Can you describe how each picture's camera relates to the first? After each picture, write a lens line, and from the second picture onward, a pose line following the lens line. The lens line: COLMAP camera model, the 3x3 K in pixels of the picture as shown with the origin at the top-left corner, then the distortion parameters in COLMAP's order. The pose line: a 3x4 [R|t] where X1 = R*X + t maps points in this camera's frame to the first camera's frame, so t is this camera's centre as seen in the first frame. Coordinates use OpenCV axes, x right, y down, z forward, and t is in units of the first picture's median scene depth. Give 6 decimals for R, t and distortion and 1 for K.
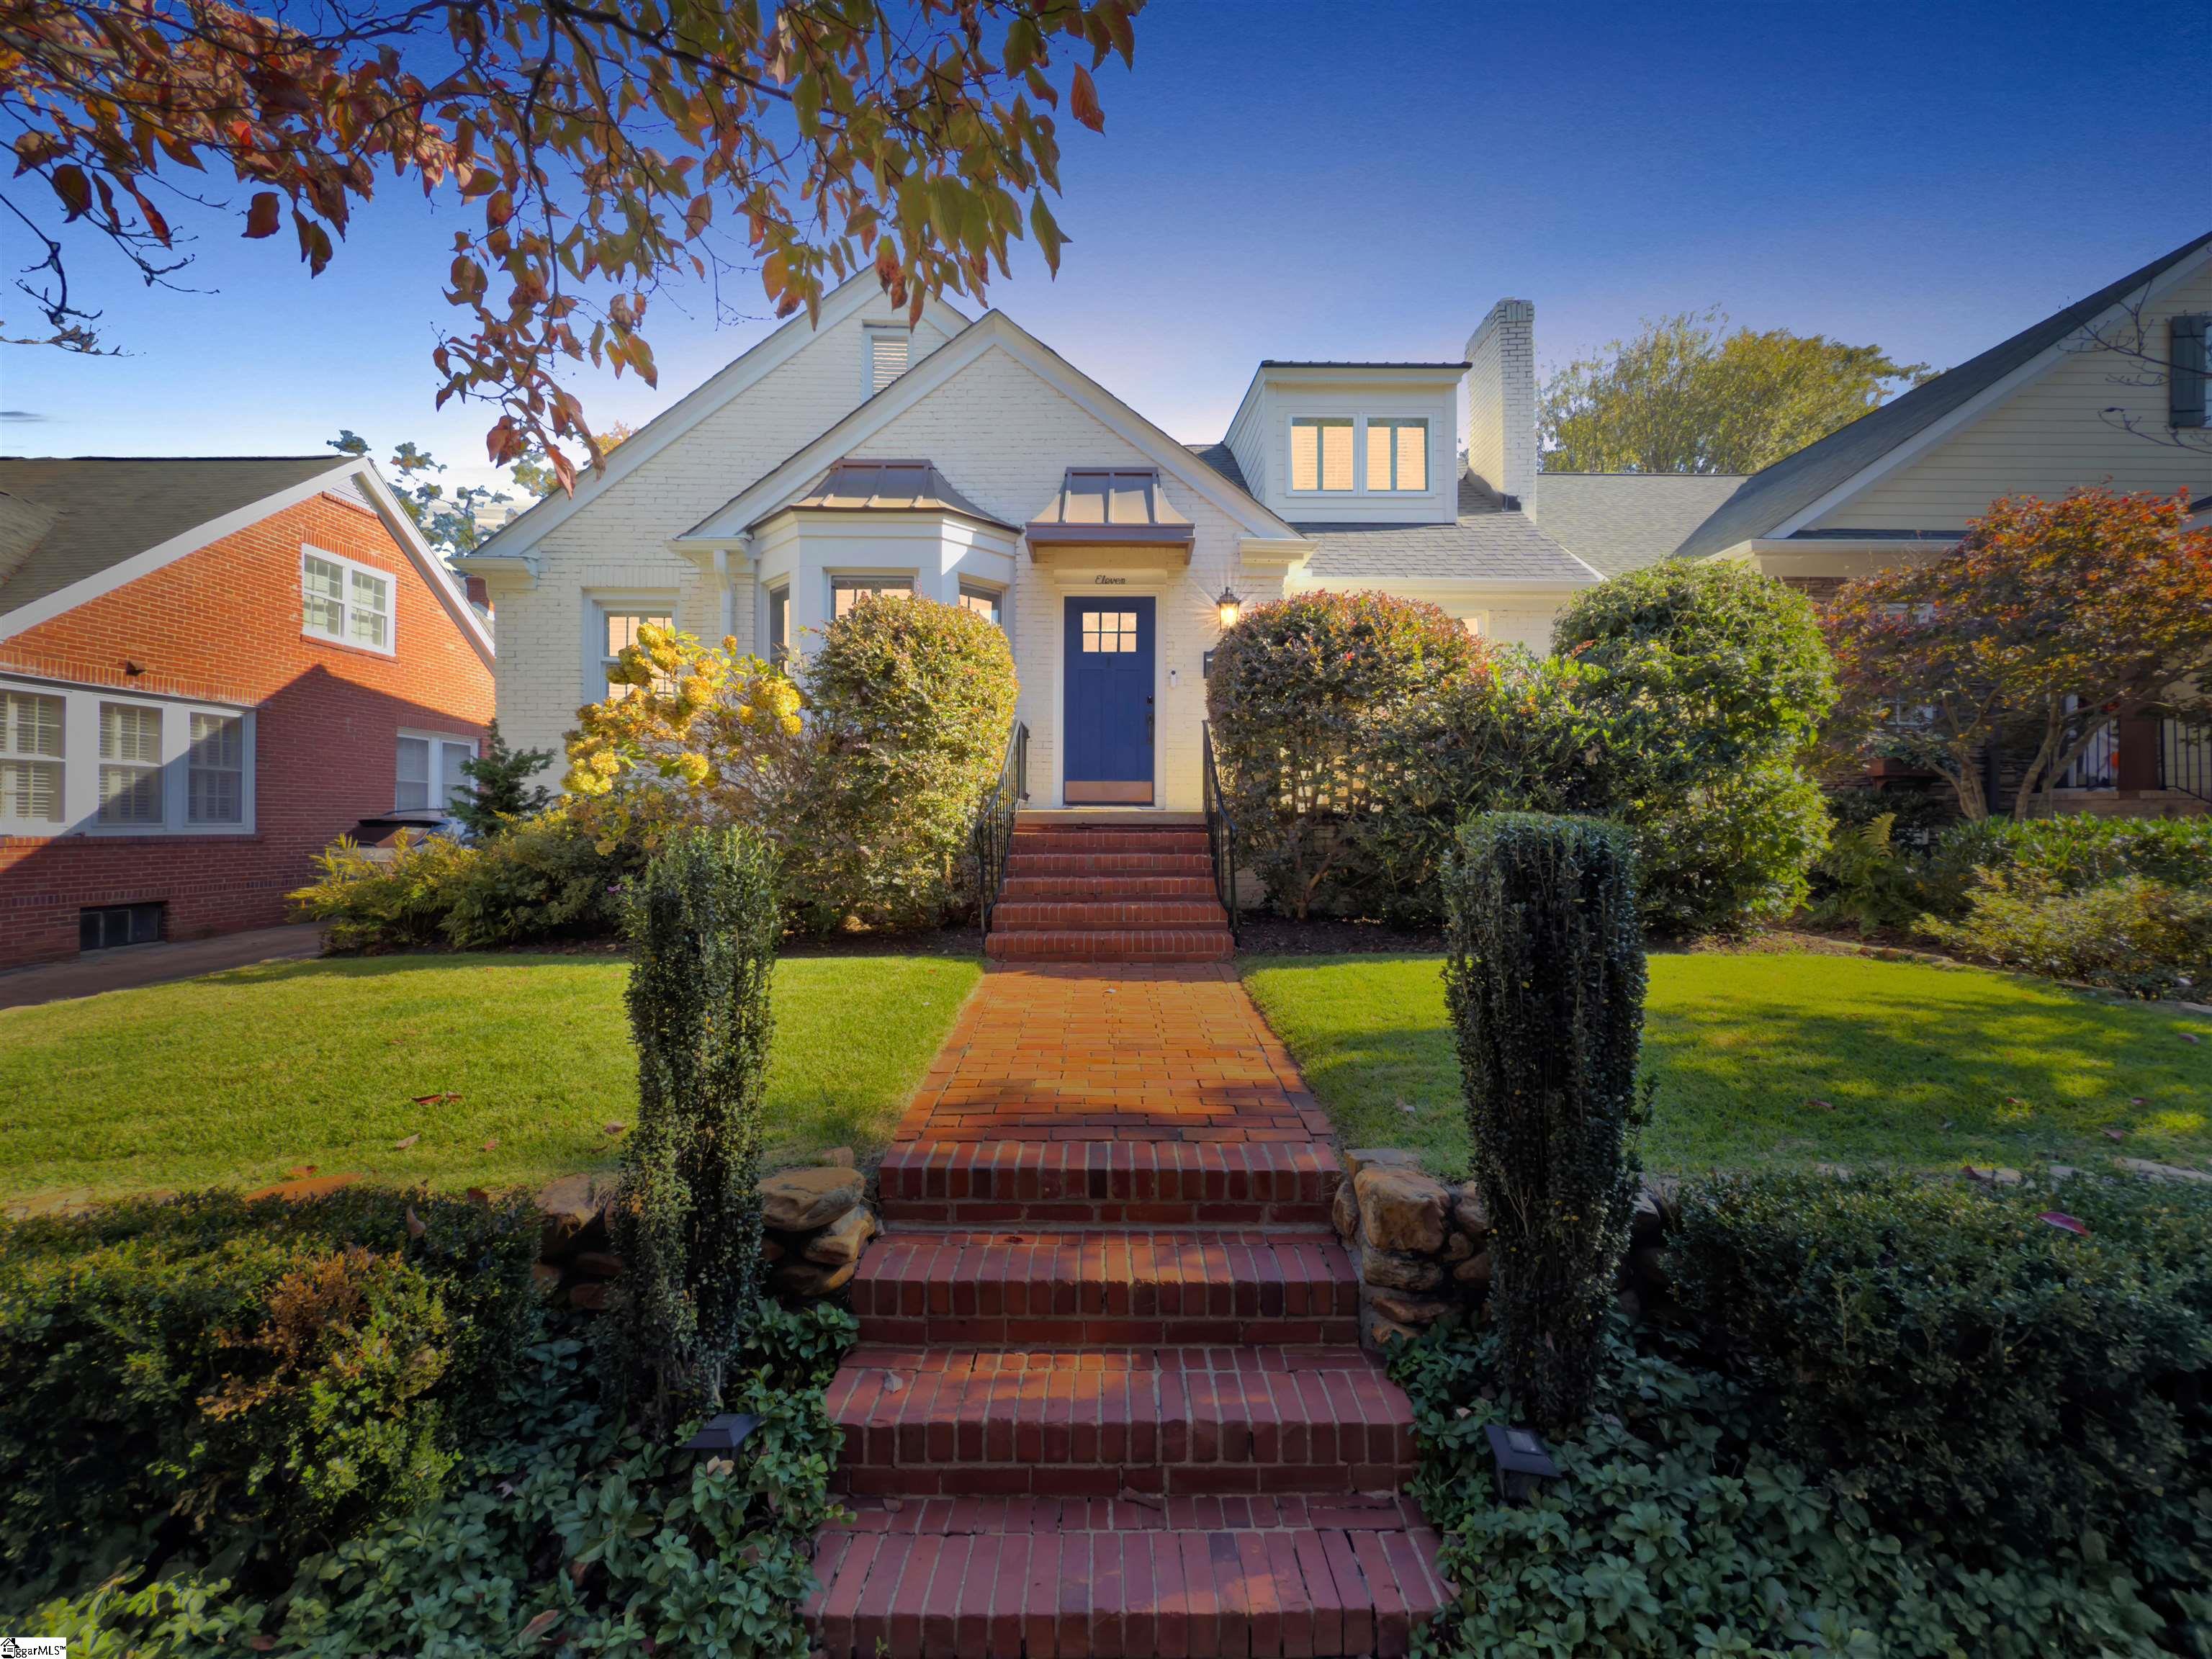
lens RADIAL K [[886.4, 0, 1121.4], [0, 886.4, 821.5], [0, 0, 1]] dist [0.001971, -0.000053]
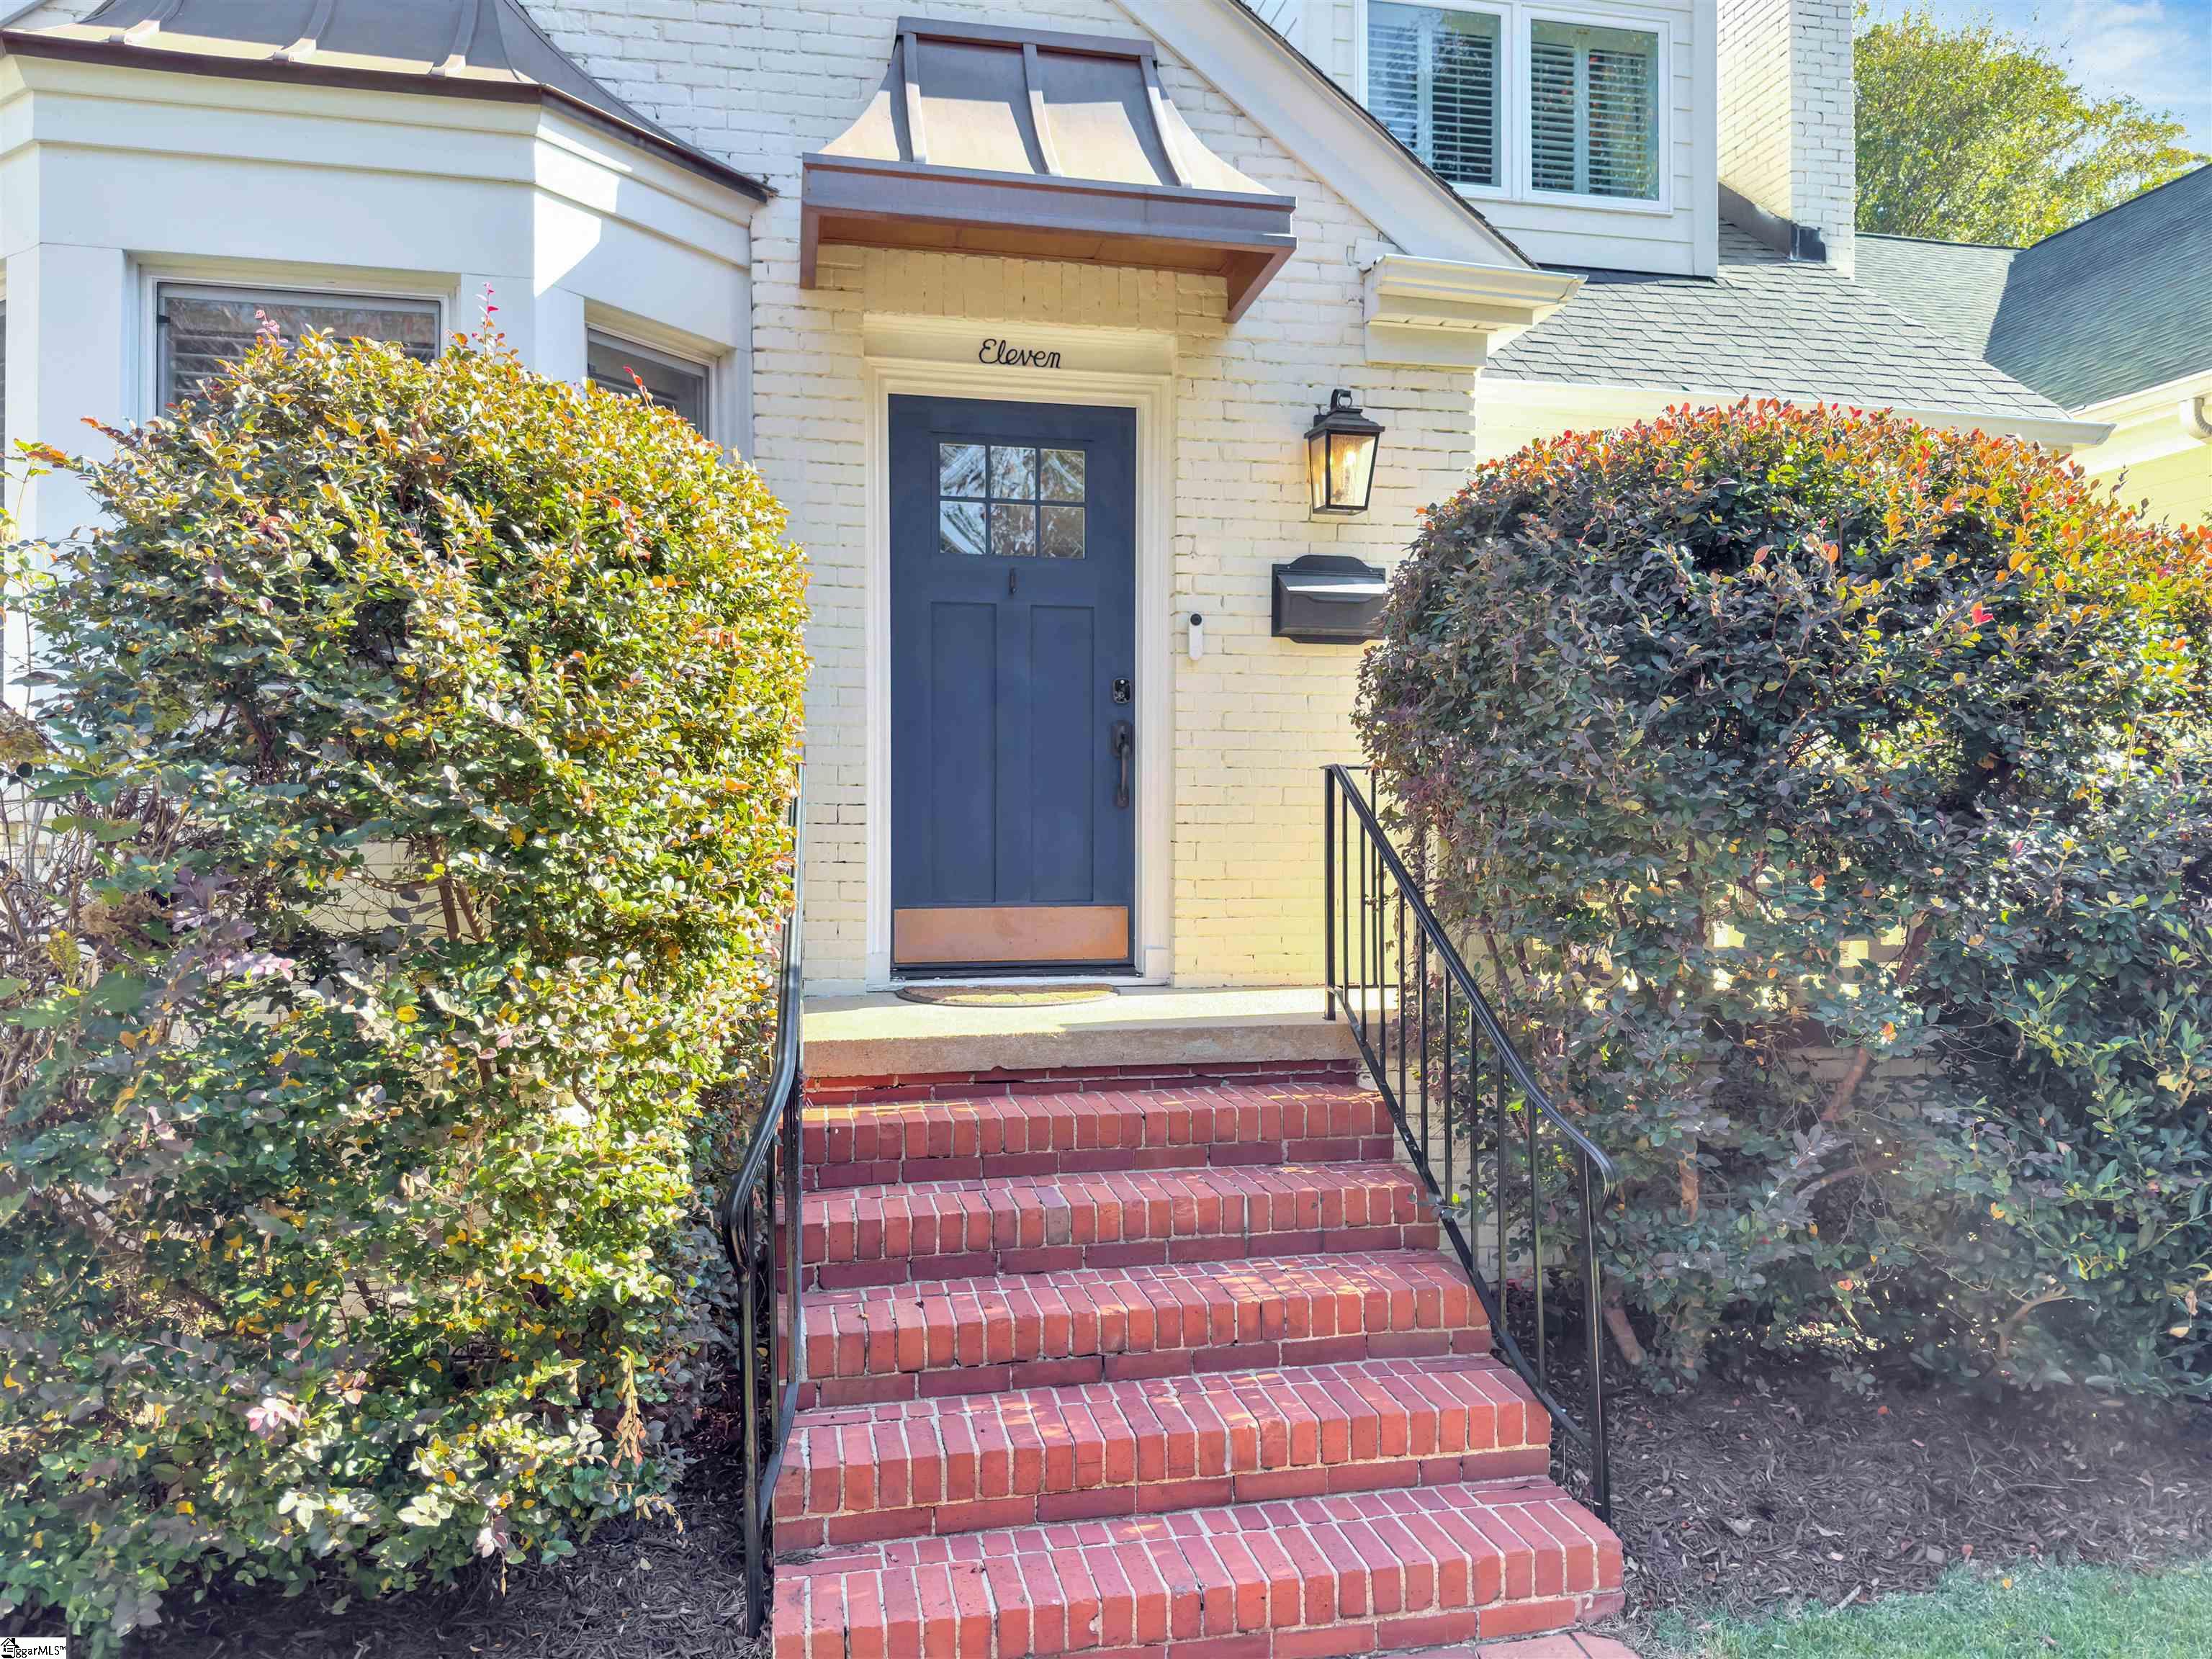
lens RADIAL K [[1552.5, 0, 1101.5], [0, 1552.5, 838.3], [0, 0, 1]] dist [0.065503, -0.107905]
pose [[0.979593, -0.006644, 0.200881, -0.115106], [0.005112, 0.999954, 0.008145, -0.086856], [-0.200926, -0.006952, 0.979582, 0.399095]]
